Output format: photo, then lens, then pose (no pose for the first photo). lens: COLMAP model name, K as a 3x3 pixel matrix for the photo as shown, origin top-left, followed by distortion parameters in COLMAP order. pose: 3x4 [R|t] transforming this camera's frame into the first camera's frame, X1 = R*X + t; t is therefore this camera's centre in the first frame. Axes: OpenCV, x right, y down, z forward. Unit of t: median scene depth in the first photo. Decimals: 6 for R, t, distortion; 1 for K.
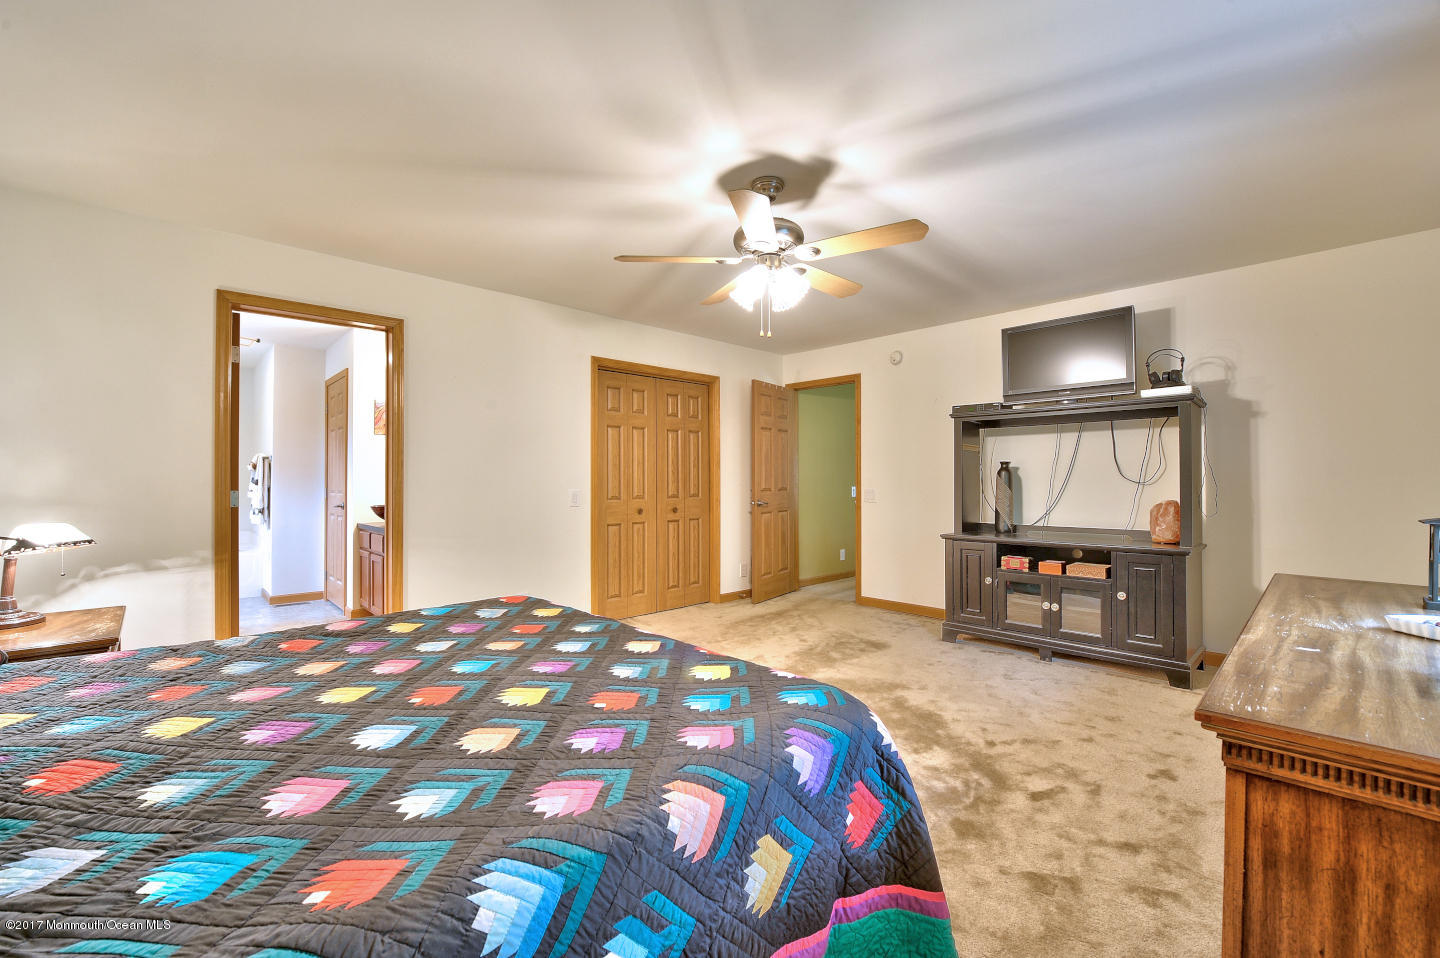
lens RADIAL K [[594.6, 0, 720.0], [0, 594.6, 477.1], [0, 0, 1]] dist [-0.016533, -0.000371]
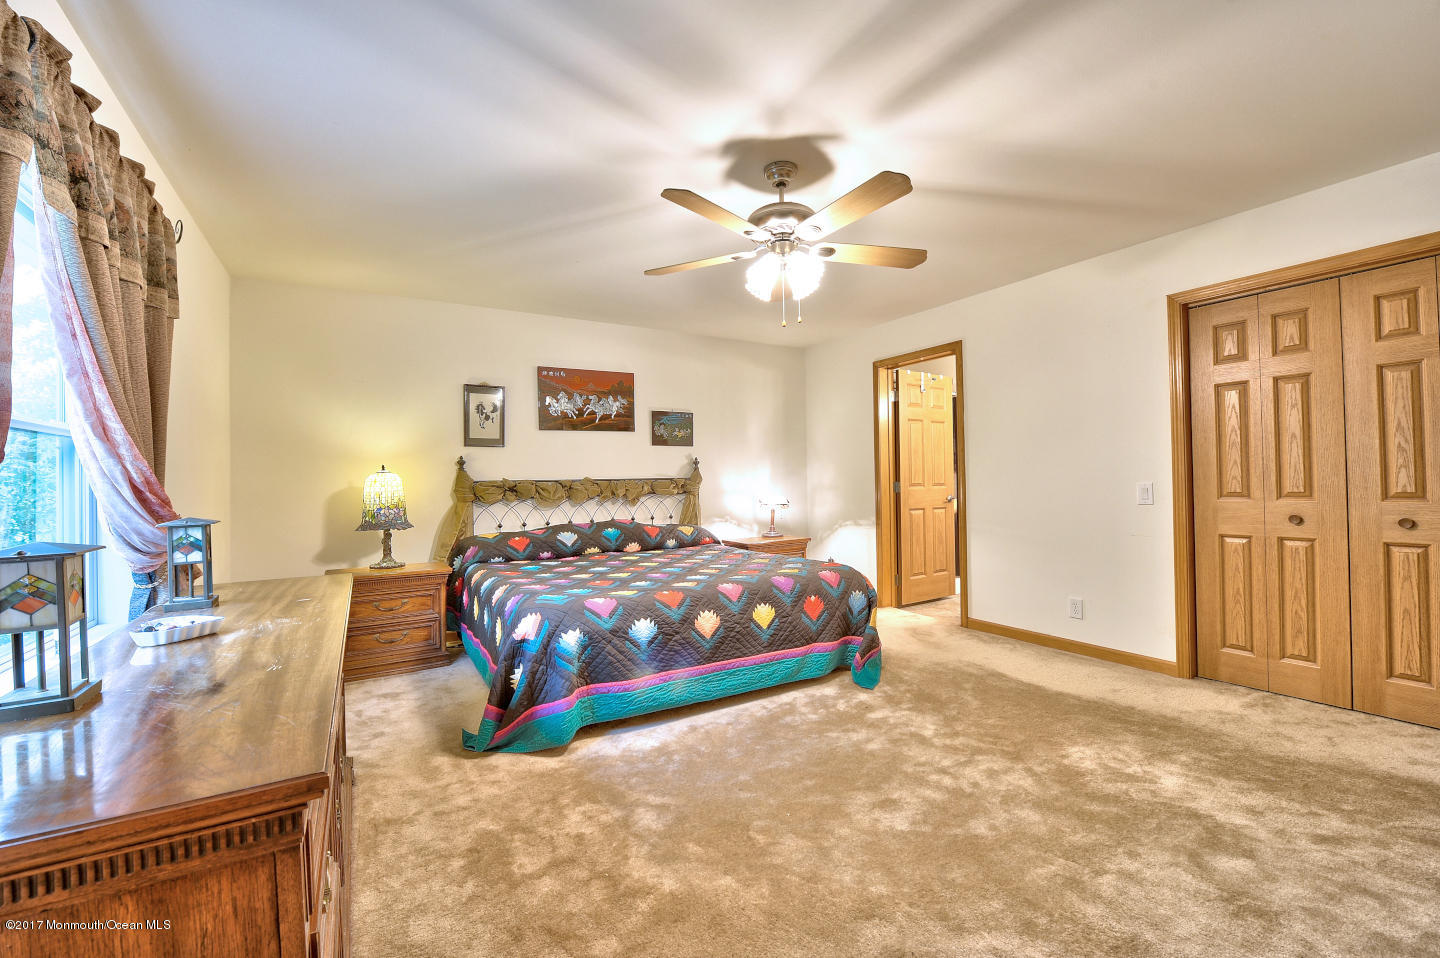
lens RADIAL K [[594.6, 0, 720.0], [0, 594.6, 477.1], [0, 0, 1]] dist [-0.016533, -0.000371]
pose [[-0.227283, -0.003546, -0.973822, 0.913438], [0.022968, 0.999696, -0.009001, 0.013929], [0.973558, -0.024413, -0.227132, 0.968698]]
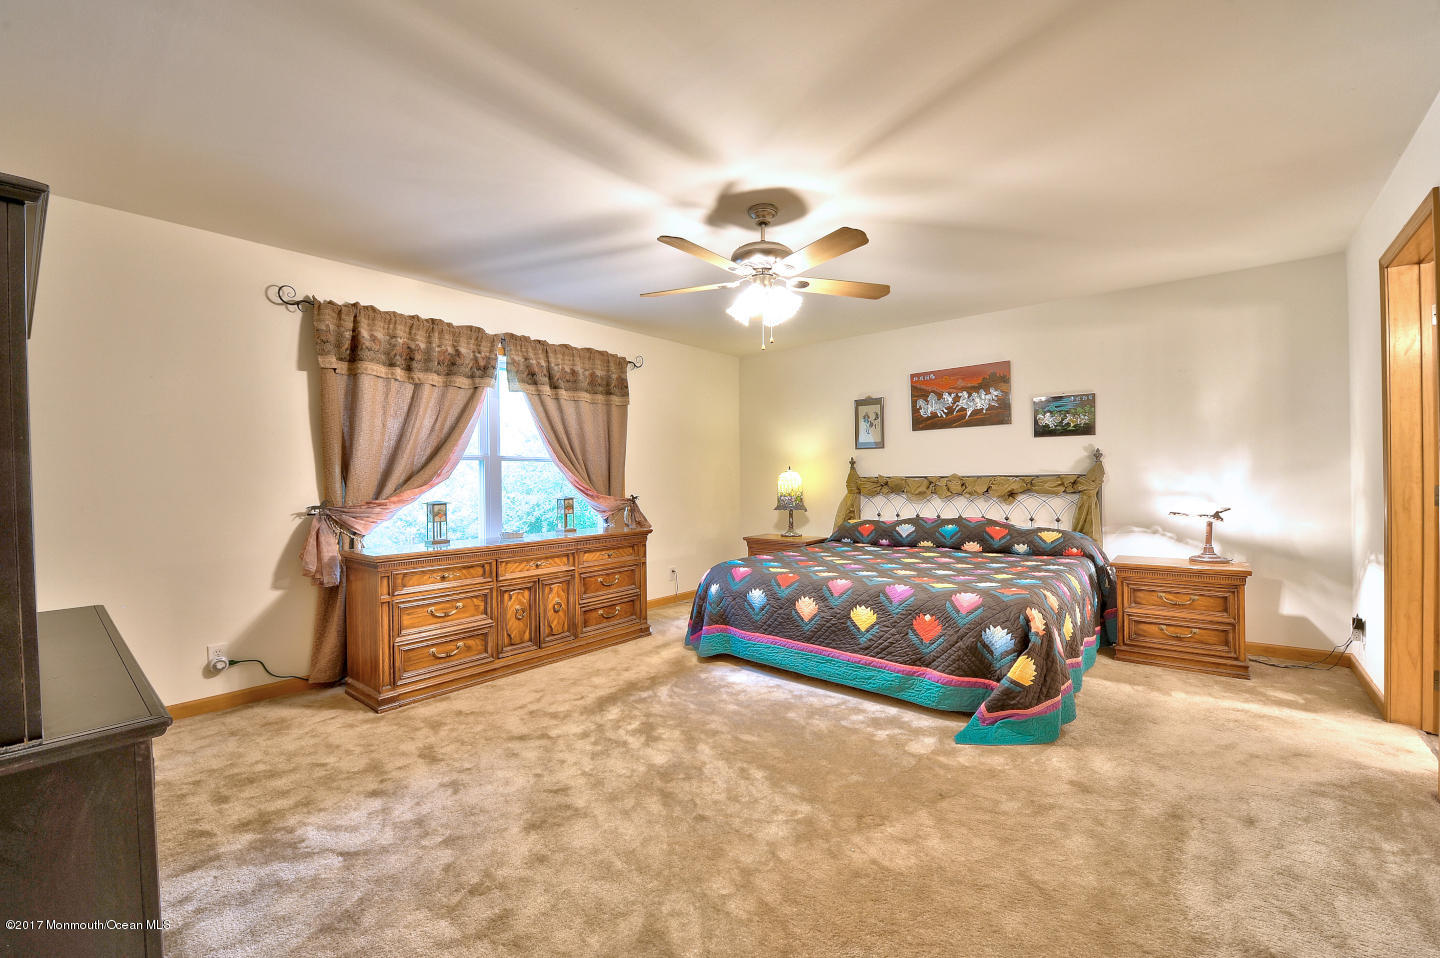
lens RADIAL K [[590.8, 0, 718.1], [0, 590.8, 477.7], [0, 0, 1]] dist [-0.016015, -0.000430]
pose [[-0.995094, 0.010953, -0.098331, 0.242391], [0.011559, 0.999918, -0.005600, 0.004268], [0.098261, -0.006709, -0.995138, 1.806165]]
